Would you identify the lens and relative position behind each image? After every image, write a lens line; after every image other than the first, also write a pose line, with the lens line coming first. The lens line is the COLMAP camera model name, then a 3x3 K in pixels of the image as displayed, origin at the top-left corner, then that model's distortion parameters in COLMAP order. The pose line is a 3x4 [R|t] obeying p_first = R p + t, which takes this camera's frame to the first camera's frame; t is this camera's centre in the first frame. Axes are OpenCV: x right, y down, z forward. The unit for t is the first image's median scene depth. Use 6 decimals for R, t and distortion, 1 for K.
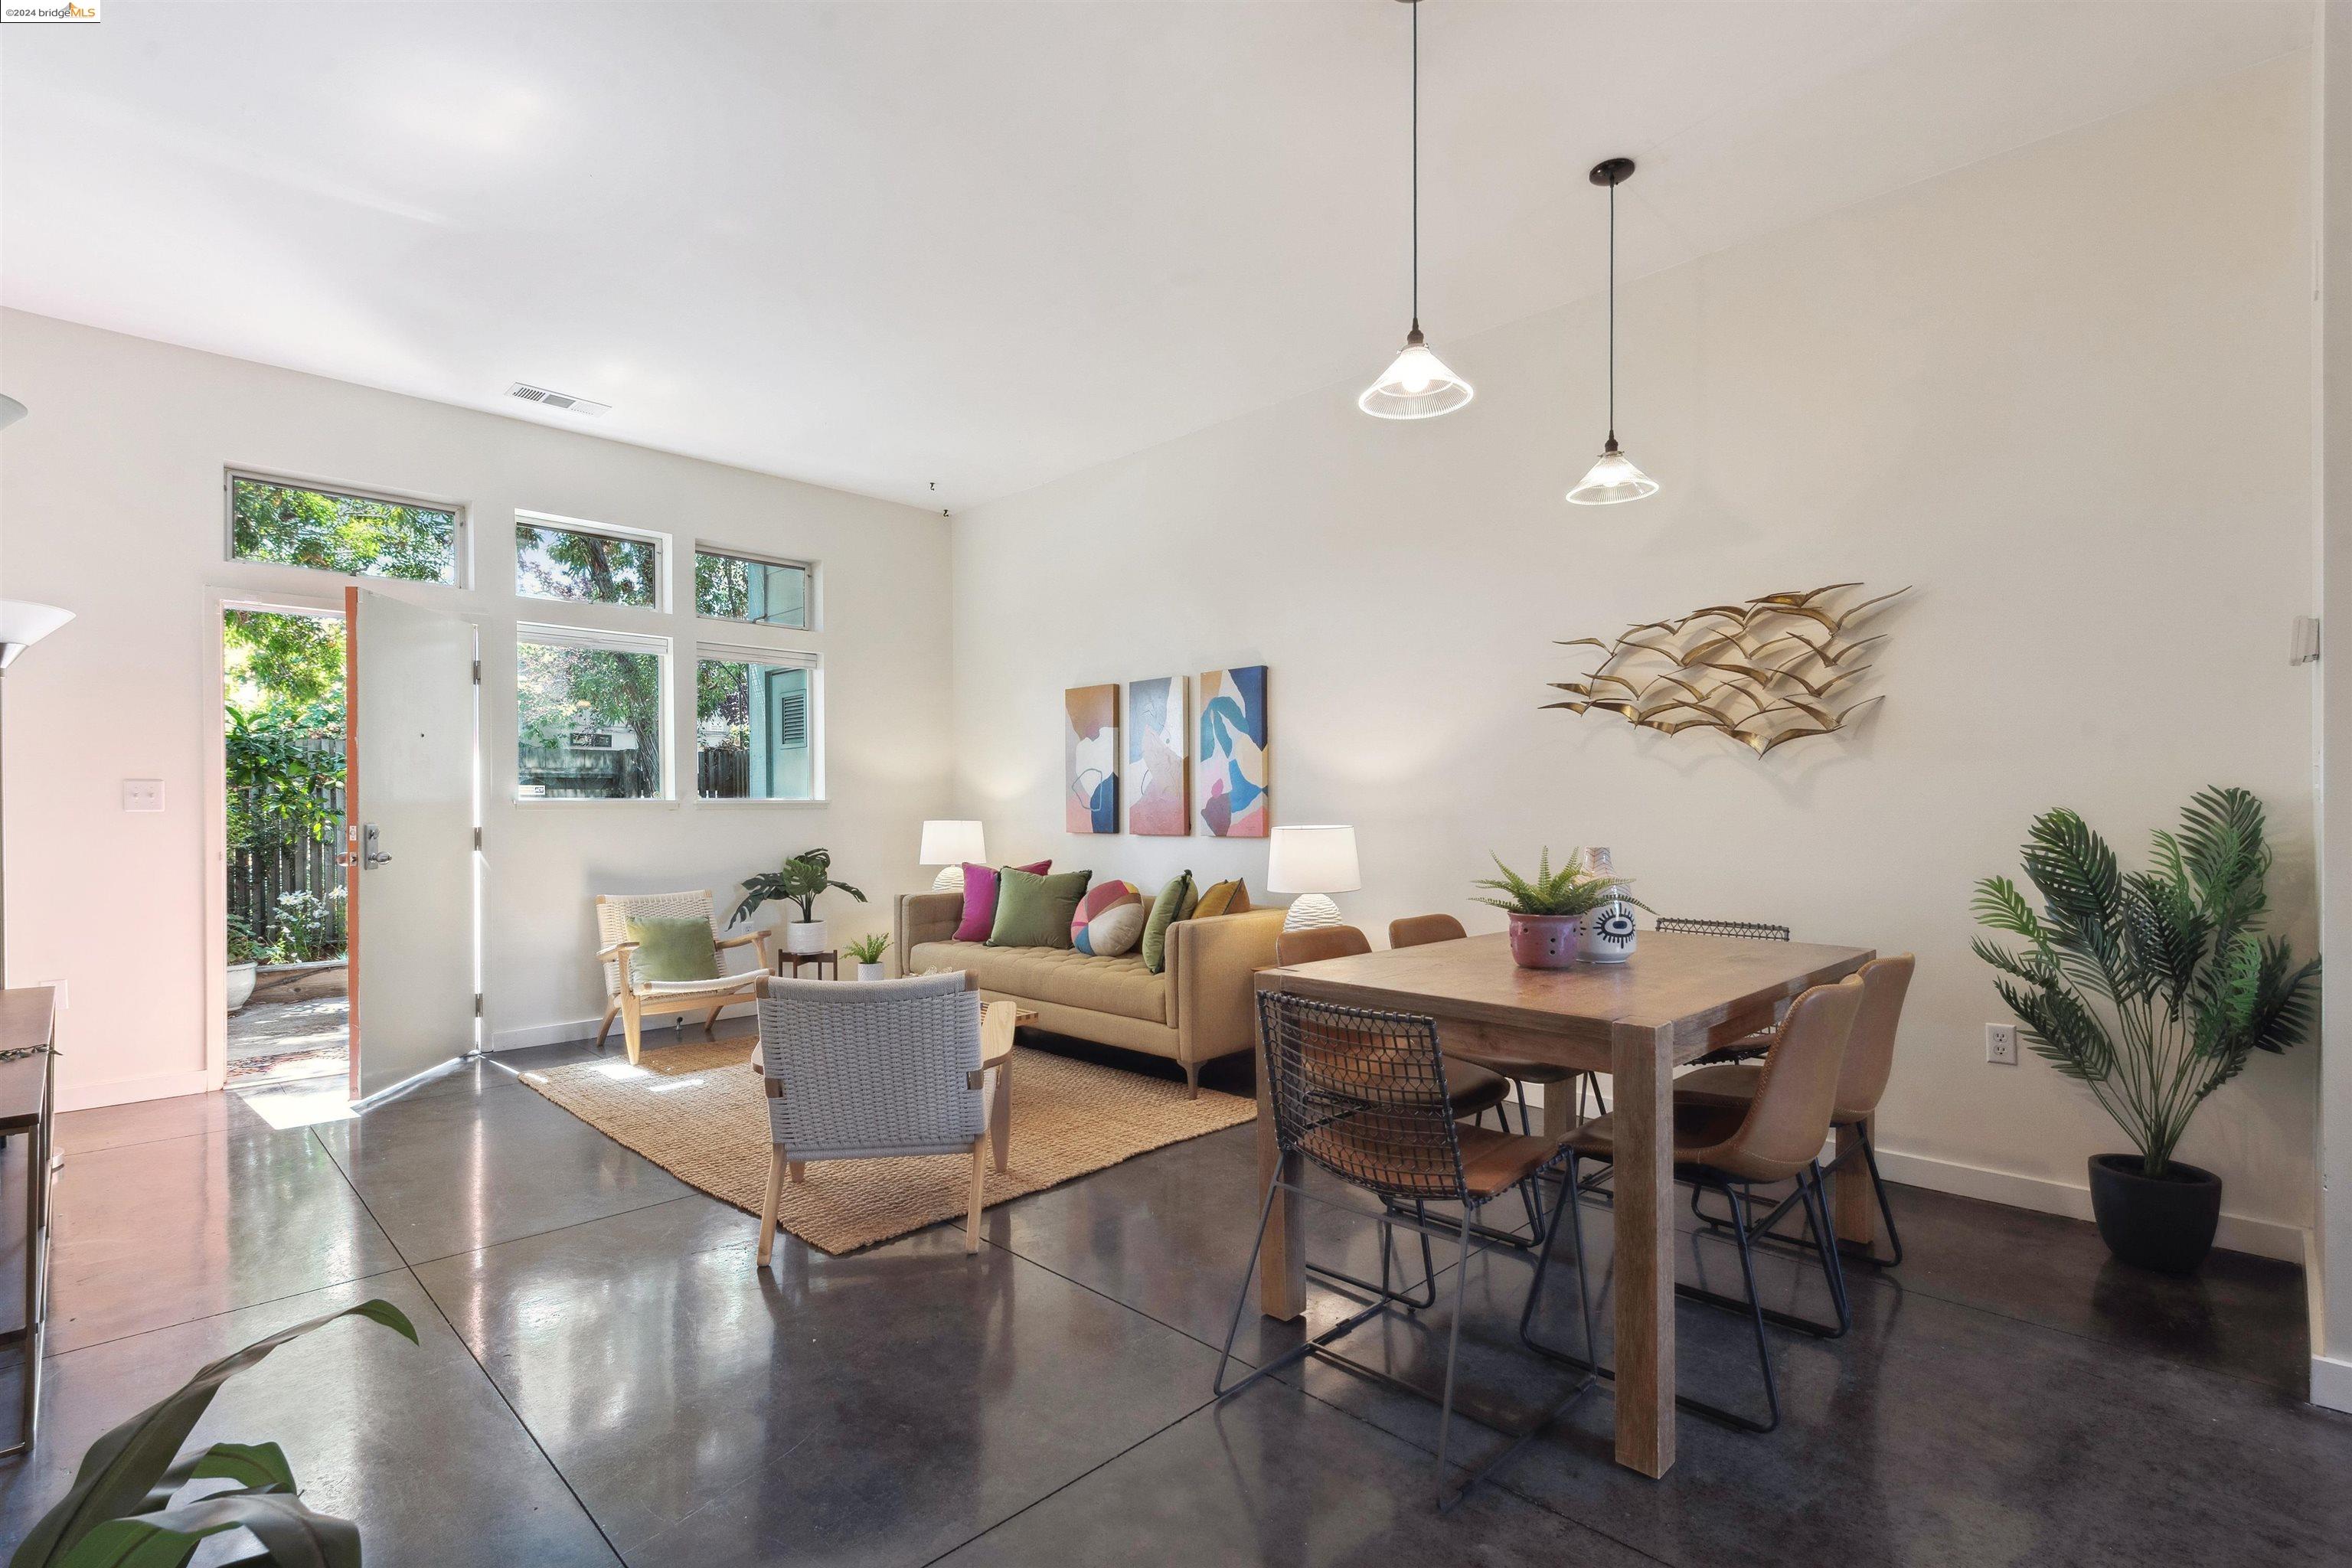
lens RADIAL K [[1094.9, 0, 1167.1], [0, 1094.9, 812.0], [0, 0, 1]] dist [0.012956, 0.000814]
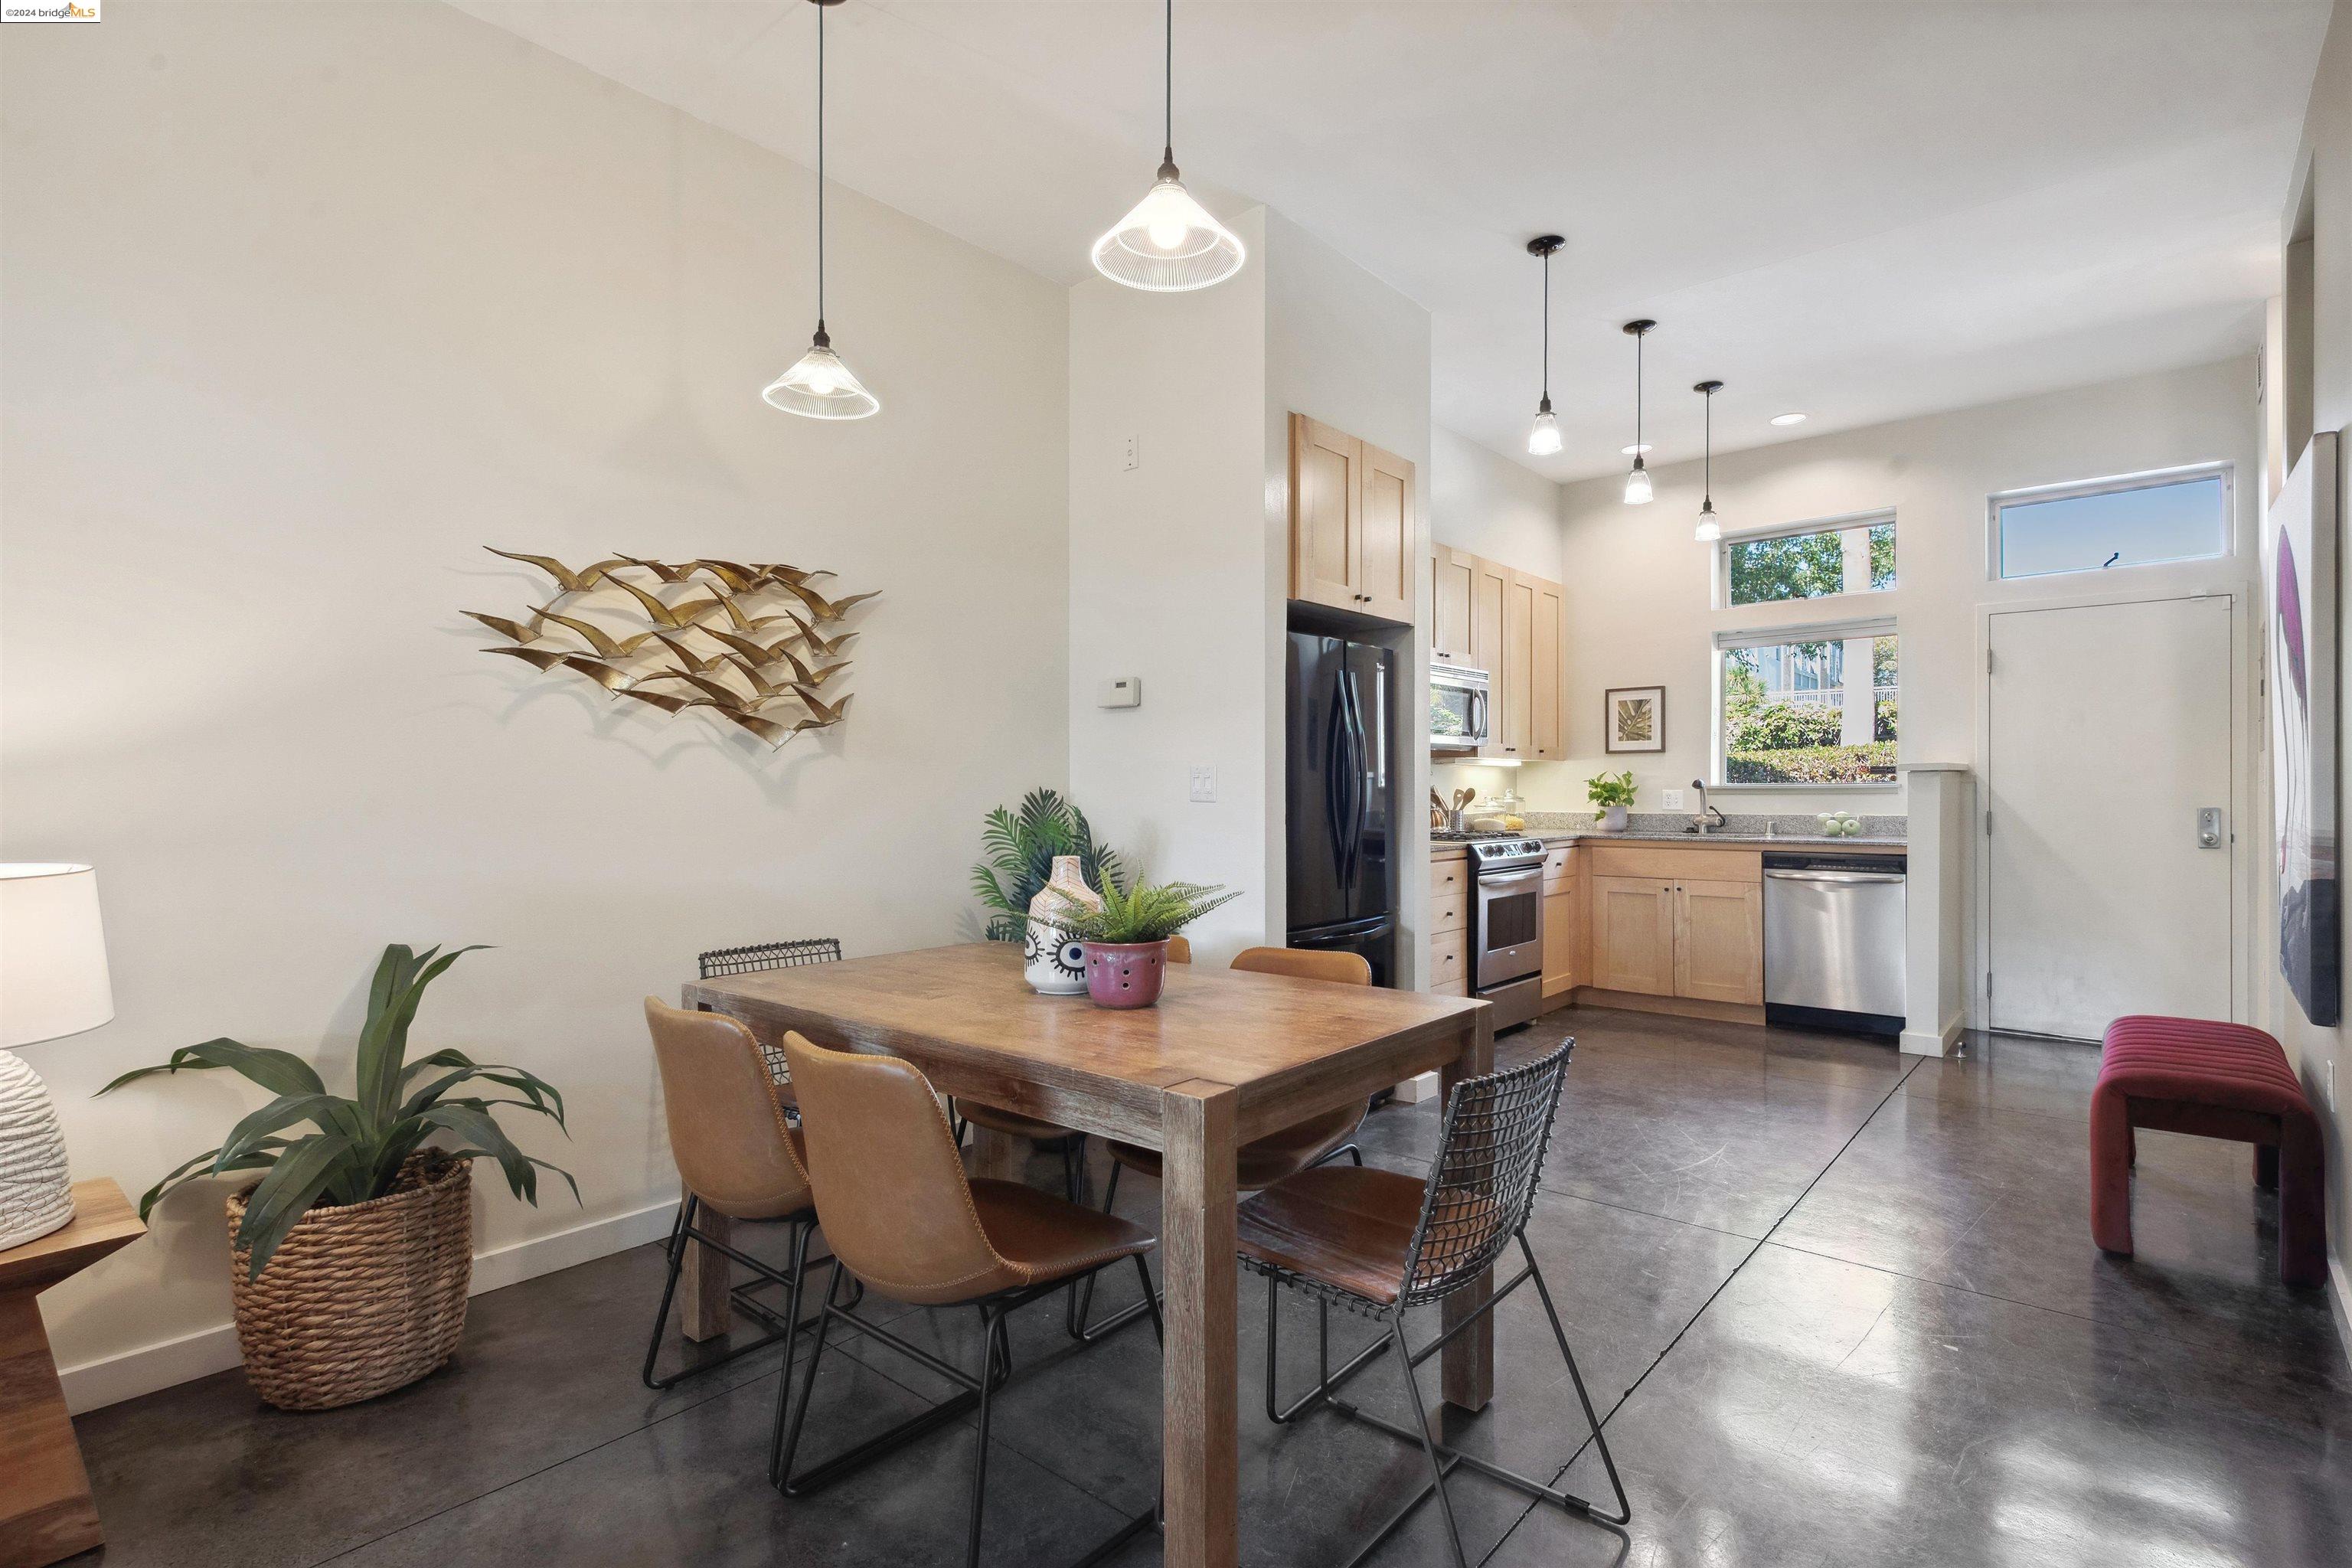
lens RADIAL K [[1133.3, 0, 1180.9], [0, 1133.3, 796.5], [0, 0, 1]] dist [0.012408, -0.006388]
pose [[-0.089855, -0.005022, 0.995942, -0.235133], [0.005497, 0.999970, 0.005538, -0.009775], [-0.995940, 0.005972, -0.089825, 0.483702]]
